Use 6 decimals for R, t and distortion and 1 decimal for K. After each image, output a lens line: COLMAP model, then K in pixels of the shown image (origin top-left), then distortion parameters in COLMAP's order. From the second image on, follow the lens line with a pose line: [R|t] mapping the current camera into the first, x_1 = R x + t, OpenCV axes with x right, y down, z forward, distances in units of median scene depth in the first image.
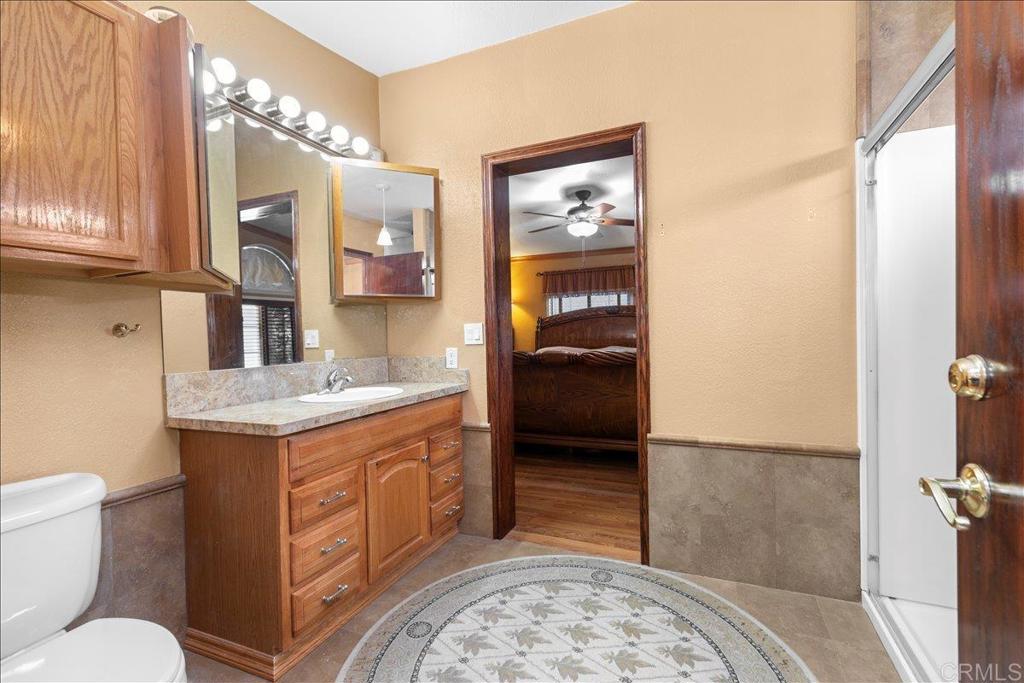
lens RADIAL K [[462.4, 0, 518.0], [0, 462.4, 337.9], [0, 0, 1]] dist [0.005005, -0.000444]
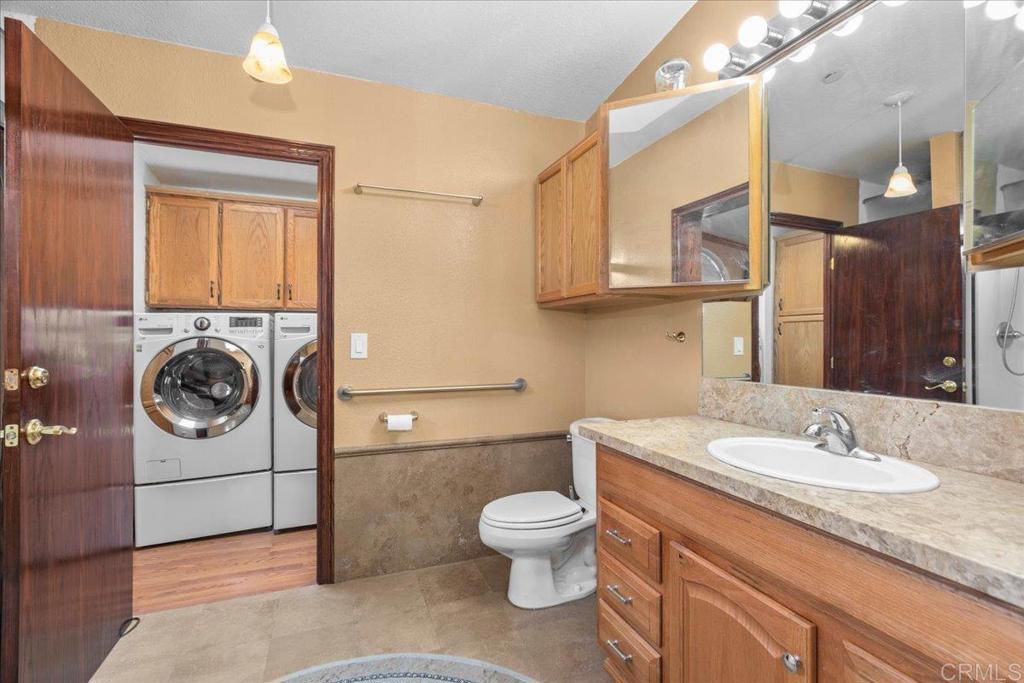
lens RADIAL K [[462.4, 0, 518.0], [0, 462.4, 337.9], [0, 0, 1]] dist [0.005005, -0.000444]
pose [[-0.710085, 0.018247, -0.703880, 0.284956], [0.008643, 0.999815, 0.017200, -0.032993], [0.704063, 0.006130, -0.710111, 1.292952]]
